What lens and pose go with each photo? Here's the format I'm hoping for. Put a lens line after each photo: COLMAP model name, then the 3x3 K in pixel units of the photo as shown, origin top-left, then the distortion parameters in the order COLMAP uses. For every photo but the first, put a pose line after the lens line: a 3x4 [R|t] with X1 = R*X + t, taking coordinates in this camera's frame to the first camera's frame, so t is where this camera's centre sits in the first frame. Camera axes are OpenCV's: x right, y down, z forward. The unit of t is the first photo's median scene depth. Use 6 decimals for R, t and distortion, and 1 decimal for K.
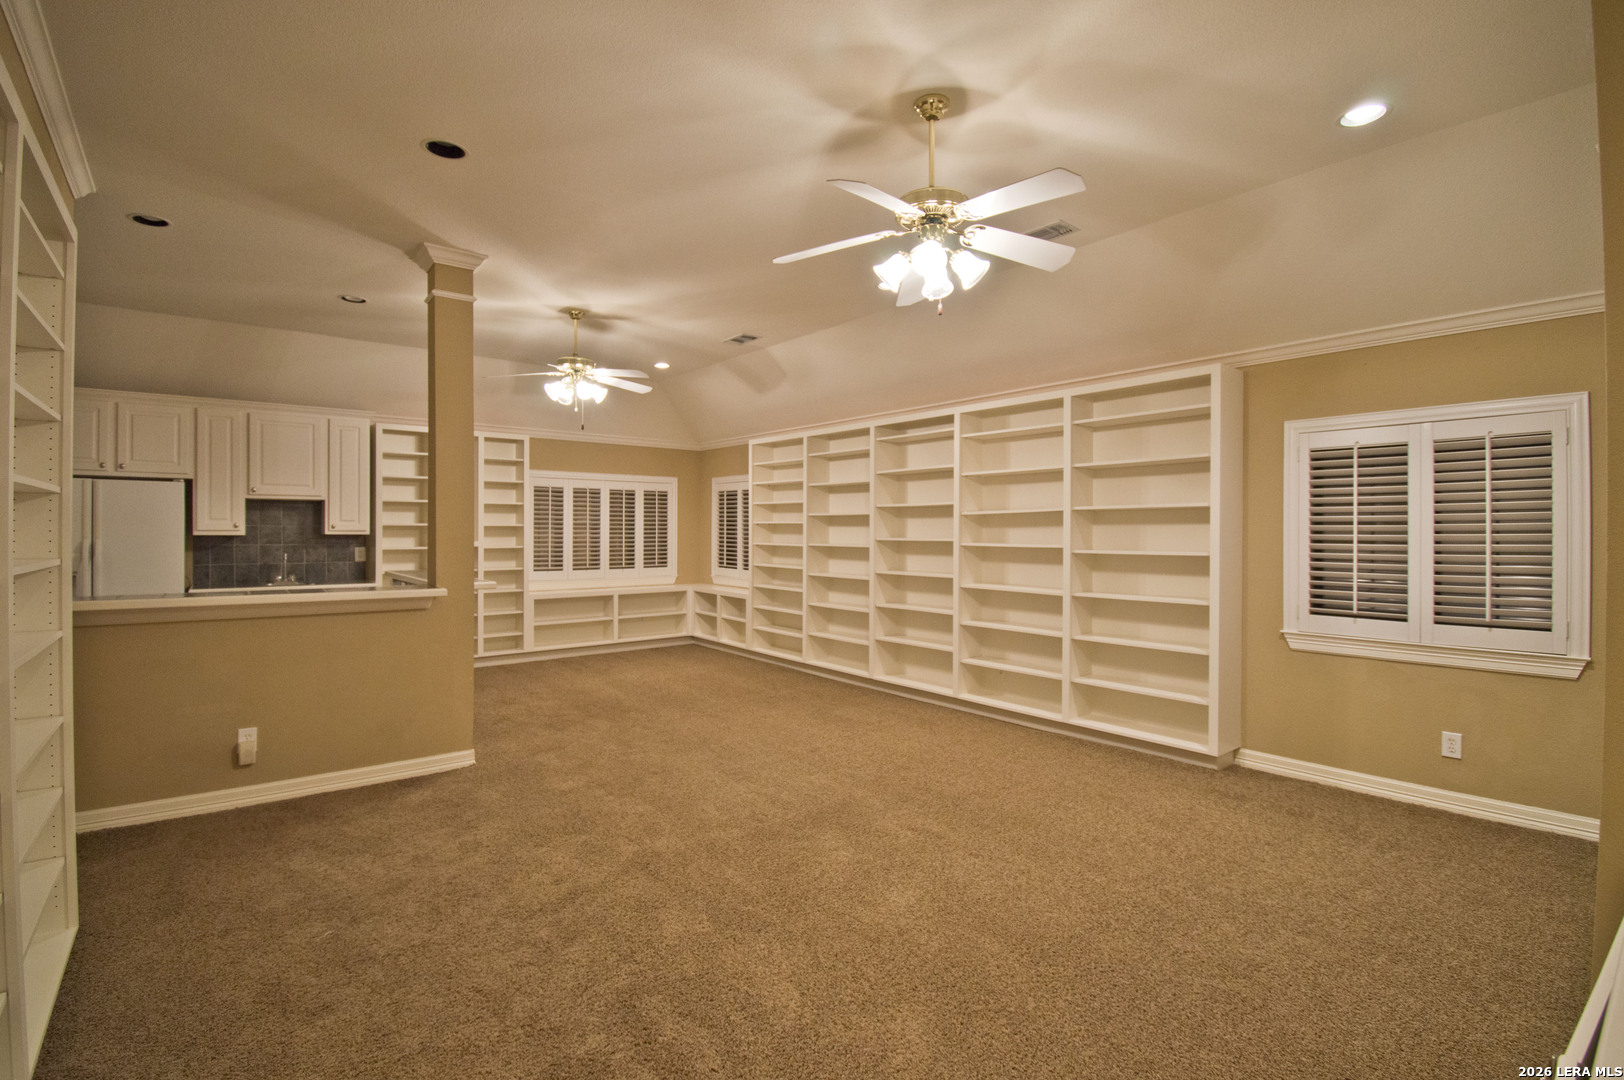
lens RADIAL K [[740.5, 0, 813.6], [0, 740.5, 532.7], [0, 0, 1]] dist [0.001401, -0.012317]
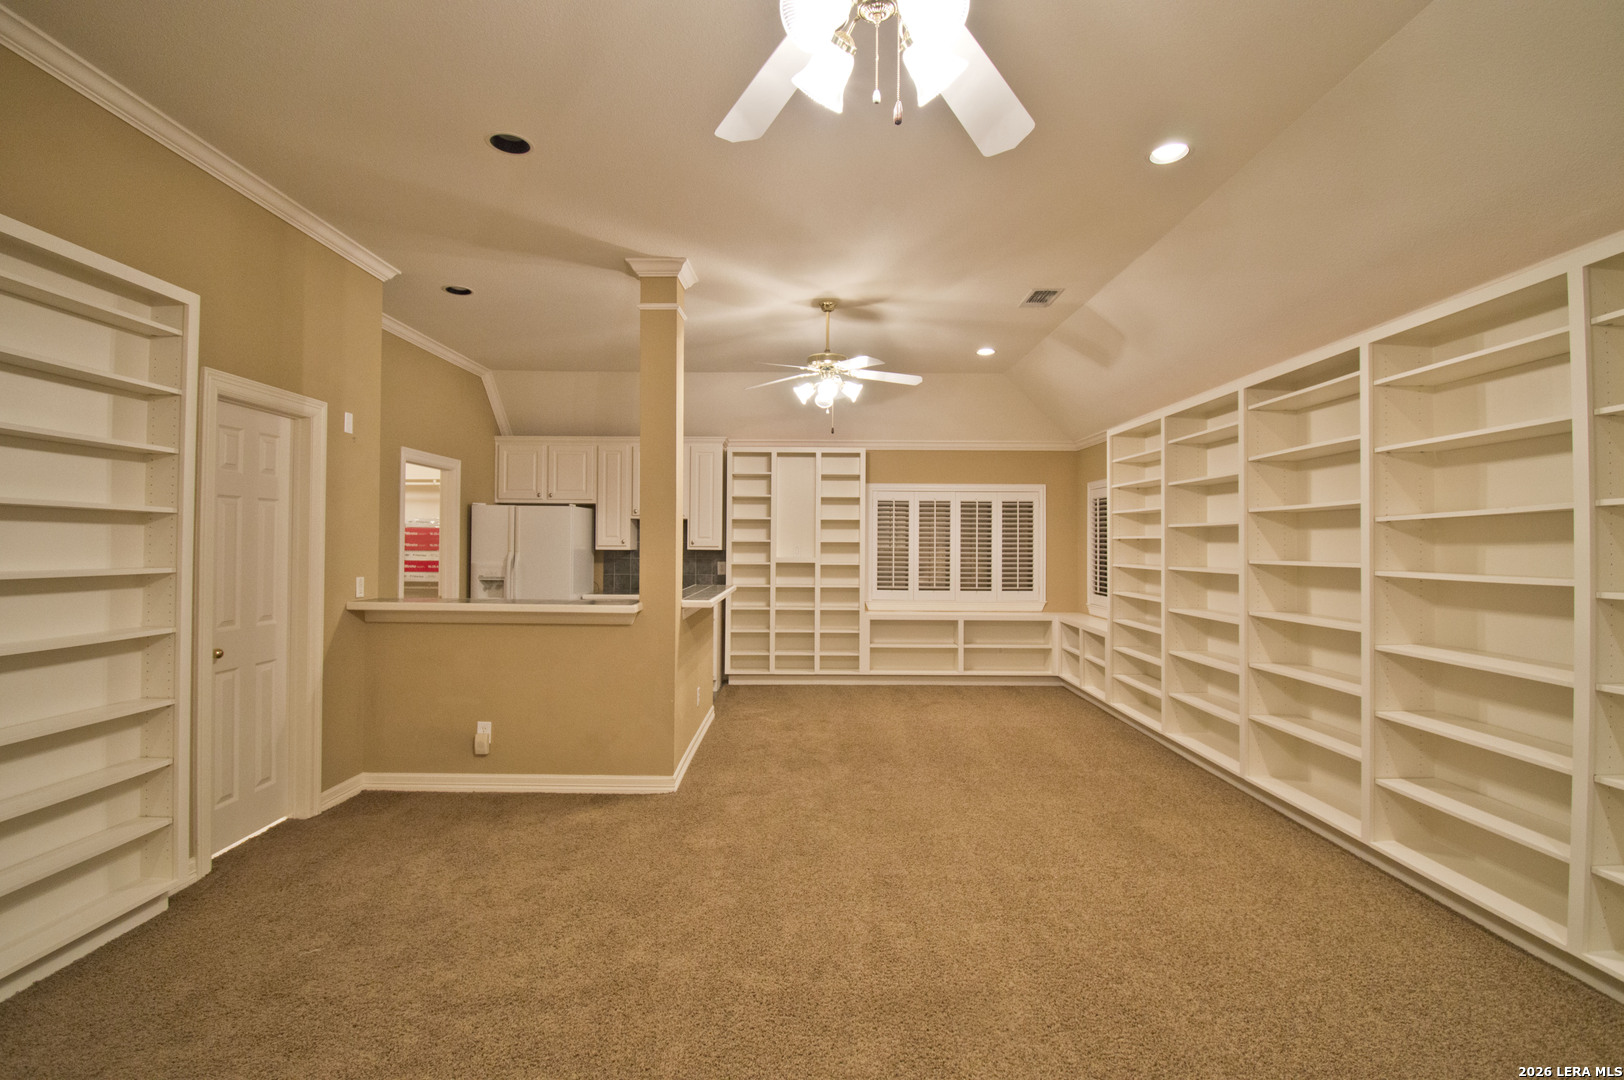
lens RADIAL K [[740.5, 0, 814.6], [0, 740.5, 532.3], [0, 0, 1]] dist [0.001401, -0.012317]
pose [[0.775058, -0.008803, -0.631829, 0.223617], [-0.005898, 0.999759, -0.021165, -0.001659], [0.631863, 0.020131, 0.774819, 0.290814]]
